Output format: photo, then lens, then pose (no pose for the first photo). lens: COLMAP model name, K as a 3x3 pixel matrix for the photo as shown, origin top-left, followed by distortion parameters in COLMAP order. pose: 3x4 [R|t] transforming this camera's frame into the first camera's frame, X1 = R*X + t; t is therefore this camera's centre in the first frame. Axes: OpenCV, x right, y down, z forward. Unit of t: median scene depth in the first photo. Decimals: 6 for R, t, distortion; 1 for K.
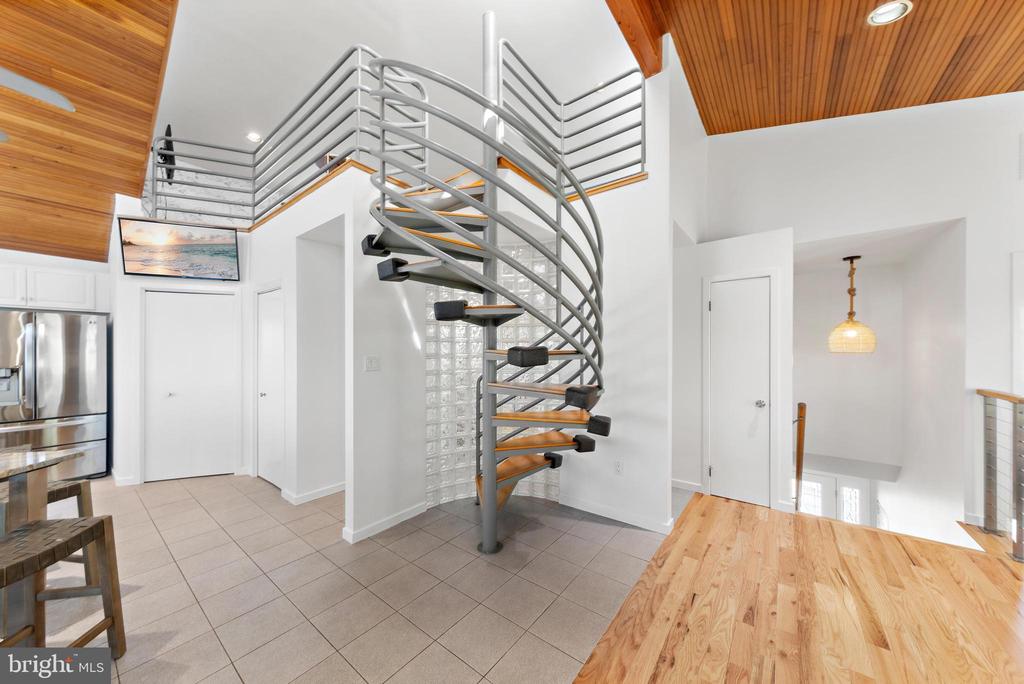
lens RADIAL K [[345.5, 0, 516.4], [0, 345.5, 350.8], [0, 0, 1]] dist [0.000585, 0.000049]
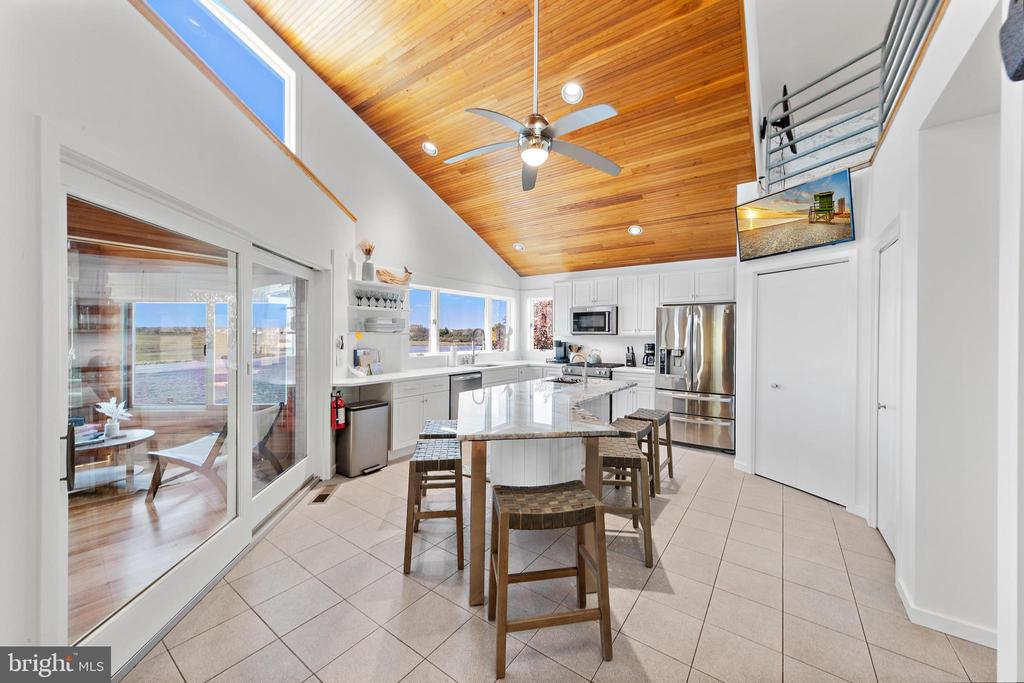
lens RADIAL K [[381.6, 0, 511.7], [0, 381.6, 338.8], [0, 0, 1]] dist [0.016159, 0.000141]
pose [[0.032817, 0.003536, -0.999455, -0.036002], [0.002621, 0.999990, 0.003624, -0.002001], [0.999458, -0.002739, 0.032807, 0.290057]]
